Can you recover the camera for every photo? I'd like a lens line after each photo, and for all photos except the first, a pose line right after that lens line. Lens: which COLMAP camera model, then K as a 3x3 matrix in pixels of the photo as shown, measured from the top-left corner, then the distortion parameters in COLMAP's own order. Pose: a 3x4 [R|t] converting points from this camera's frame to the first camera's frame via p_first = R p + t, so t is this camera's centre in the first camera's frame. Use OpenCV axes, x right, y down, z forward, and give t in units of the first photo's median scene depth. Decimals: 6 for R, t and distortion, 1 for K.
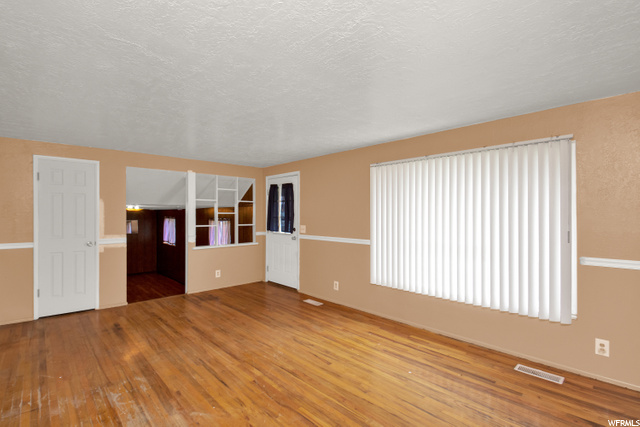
lens RADIAL K [[296.8, 0, 315.0], [0, 296.8, 214.2], [0, 0, 1]] dist [0.025169, -0.026943]
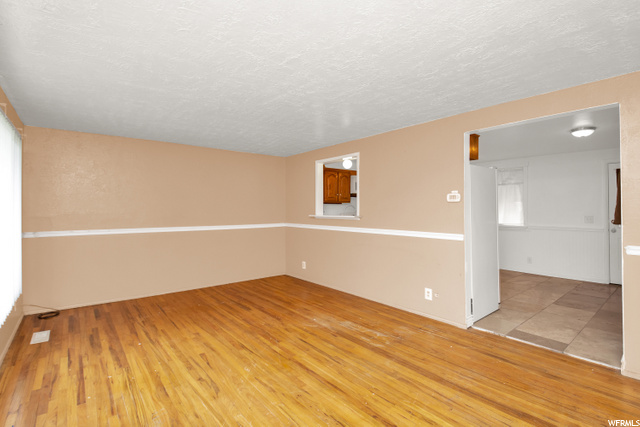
lens RADIAL K [[310.8, 0, 320.0], [0, 310.8, 213.5], [0, 0, 1]] dist [0.026130, -0.032482]
pose [[-0.997998, -0.001170, 0.063229, -0.285774], [-0.000193, 0.999881, 0.015457, 0.020180], [-0.063240, 0.015414, -0.997879, 1.422033]]
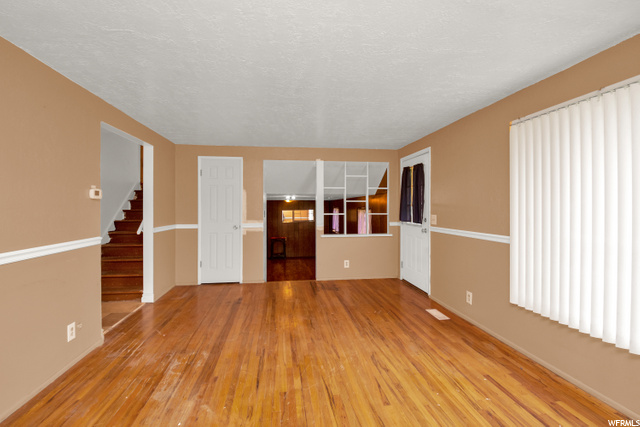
lens RADIAL K [[302.2, 0, 324.7], [0, 302.2, 205.3], [0, 0, 1]] dist [0.024960, -0.029521]
pose [[0.826980, -0.004334, -0.562215, 0.241684], [0.002992, 0.999990, -0.003308, 0.018862], [0.562224, 0.001054, 0.826984, 0.223851]]
